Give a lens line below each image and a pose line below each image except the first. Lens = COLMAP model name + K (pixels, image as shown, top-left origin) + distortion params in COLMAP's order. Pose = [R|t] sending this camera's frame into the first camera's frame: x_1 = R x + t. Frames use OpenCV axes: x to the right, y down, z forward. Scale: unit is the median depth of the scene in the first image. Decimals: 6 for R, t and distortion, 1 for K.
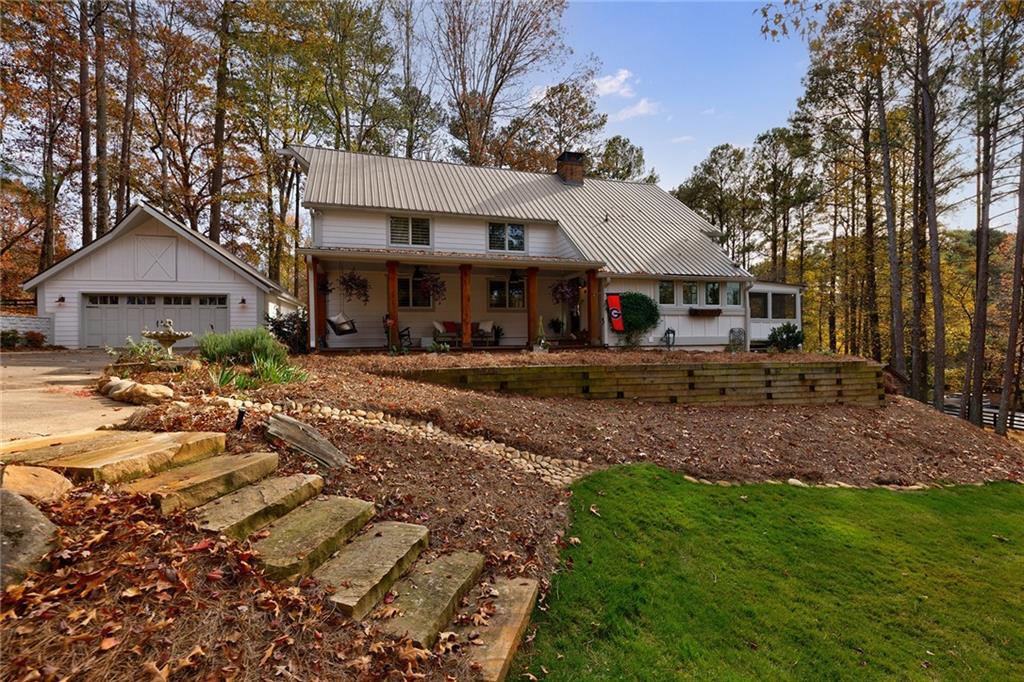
lens RADIAL K [[483.7, 0, 512.0], [0, 483.7, 341.0], [0, 0, 1]] dist [0.014512, -0.000020]
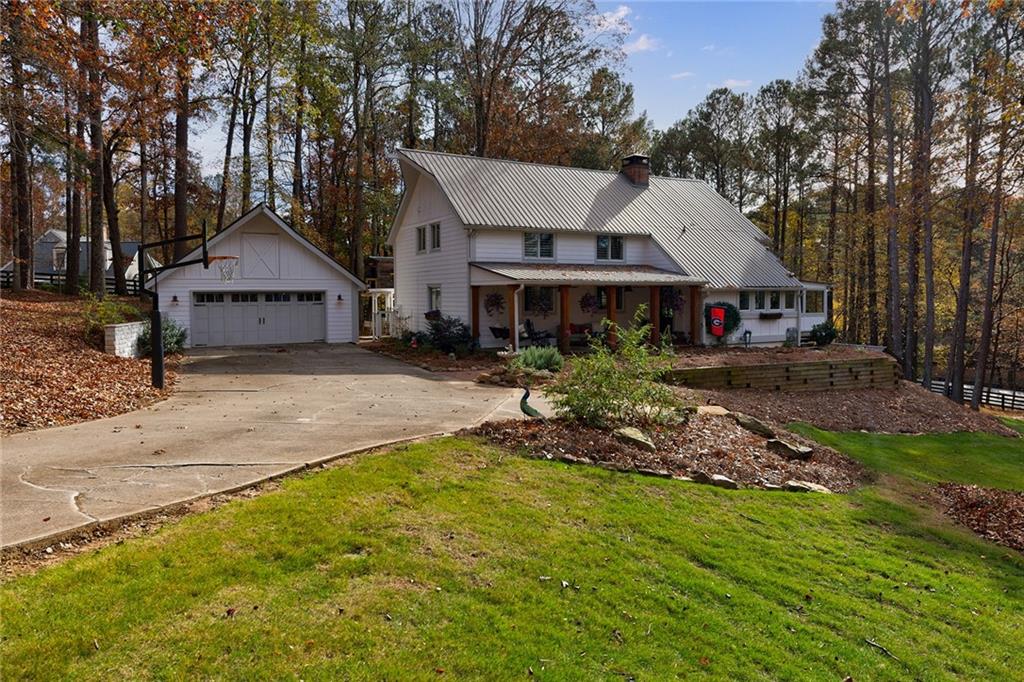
lens RADIAL K [[693.6, 0, 512.0], [0, 693.6, 341.0], [0, 0, 1]] dist [-0.007739, -0.002162]
pose [[0.984029, -0.007768, 0.177836, -0.565433], [-0.002774, 0.998257, 0.058950, -0.096801], [-0.177984, -0.058501, 0.982293, -0.624750]]
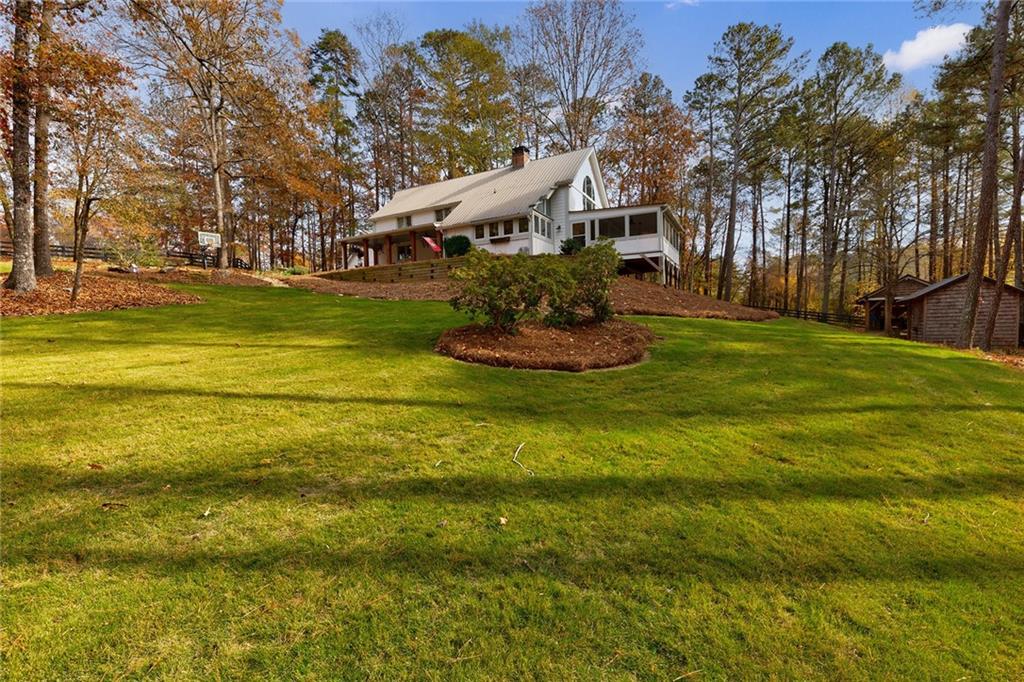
lens RADIAL K [[429.5, 0, 512.0], [0, 429.5, 341.0], [0, 0, 1]] dist [-0.000373, -0.000010]
pose [[0.707596, 0.019586, -0.706345, 1.481399], [0.029295, 0.997943, 0.057018, 0.207760], [0.706009, -0.061038, 0.705567, -0.051829]]
